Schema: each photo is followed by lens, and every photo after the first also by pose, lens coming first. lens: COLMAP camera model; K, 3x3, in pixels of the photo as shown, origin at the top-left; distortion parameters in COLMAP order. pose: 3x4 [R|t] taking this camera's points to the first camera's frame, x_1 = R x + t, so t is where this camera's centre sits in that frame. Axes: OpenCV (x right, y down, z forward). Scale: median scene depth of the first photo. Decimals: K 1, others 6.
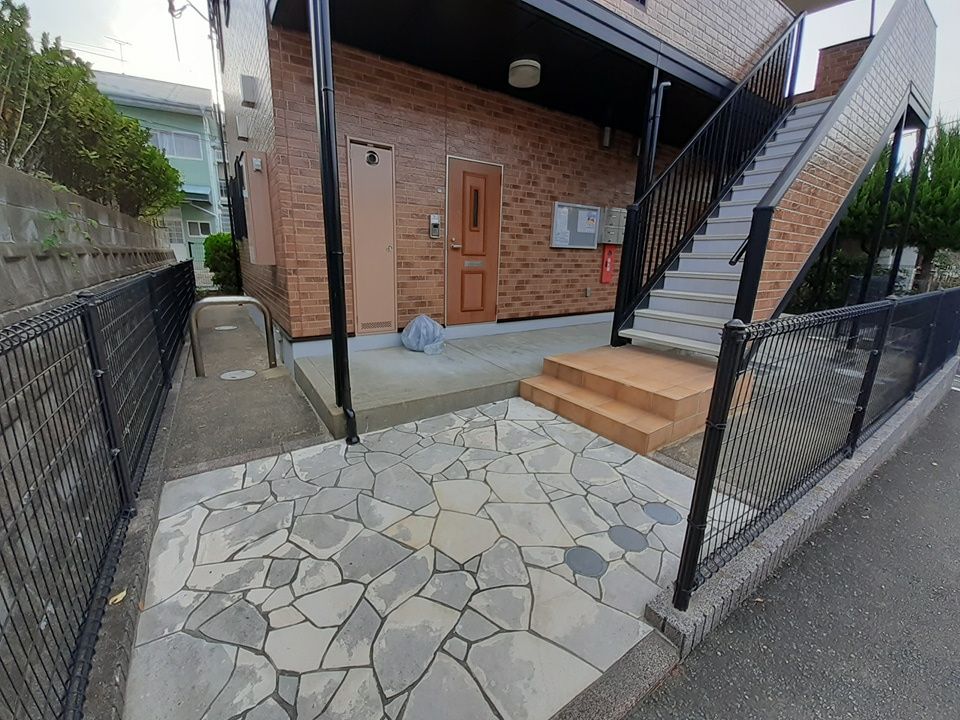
lens RADIAL K [[379.7, 0, 456.6], [0, 379.7, 358.3], [0, 0, 1]] dist [0.002756, 0.000063]
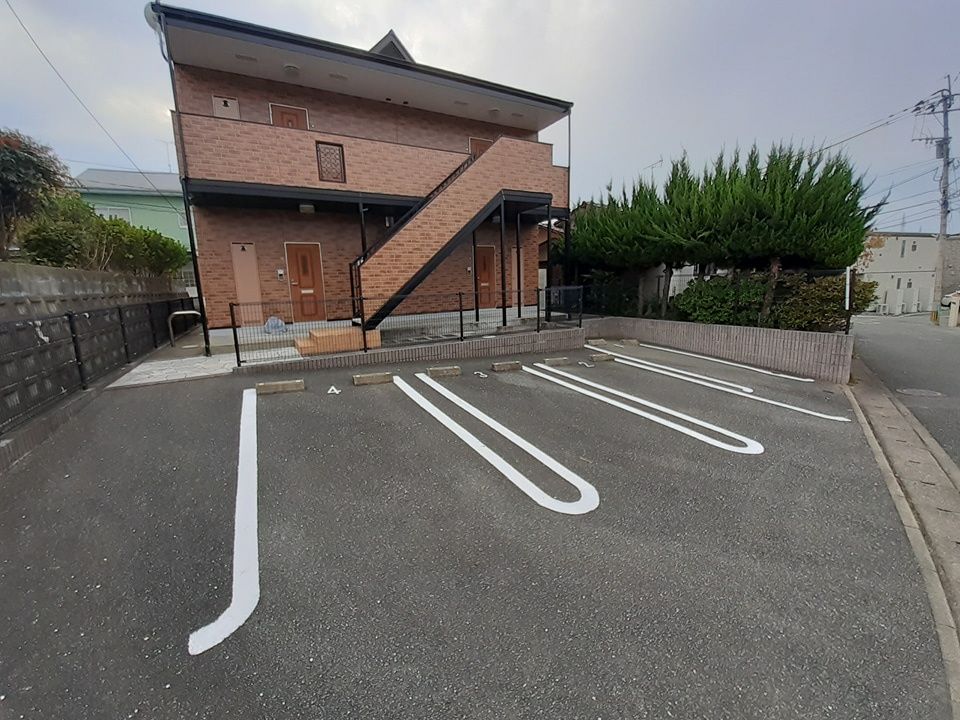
lens RADIAL K [[379.7, 0, 456.6], [0, 379.7, 358.3], [0, 0, 1]] dist [0.002756, 0.000063]
pose [[0.995544, -0.034867, -0.087612, 1.356960], [0.029225, 0.997465, -0.064876, 0.351193], [0.089652, 0.062027, 0.994040, -1.235606]]
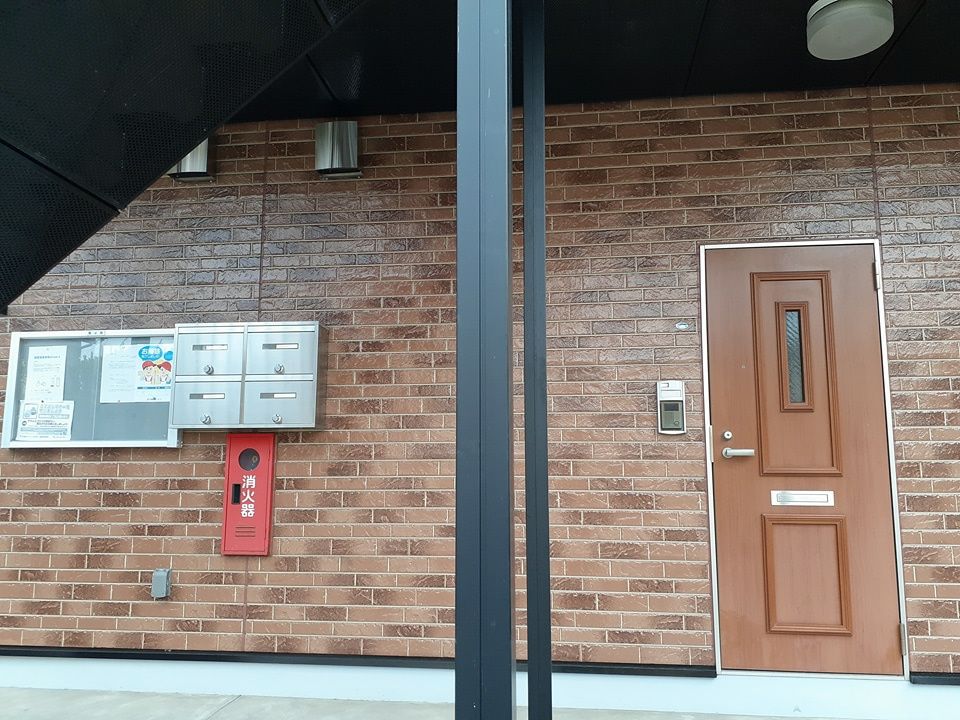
lens RADIAL K [[844.6, 0, 480.0], [0, 844.6, 360.0], [0, 0, 1]] dist [0.000989, -0.004579]
pose [[0.760696, -0.111469, -0.639466, 0.461198], [-0.152370, 0.926954, -0.342839, -0.067857], [0.630972, 0.358232, 0.688146, 0.289164]]
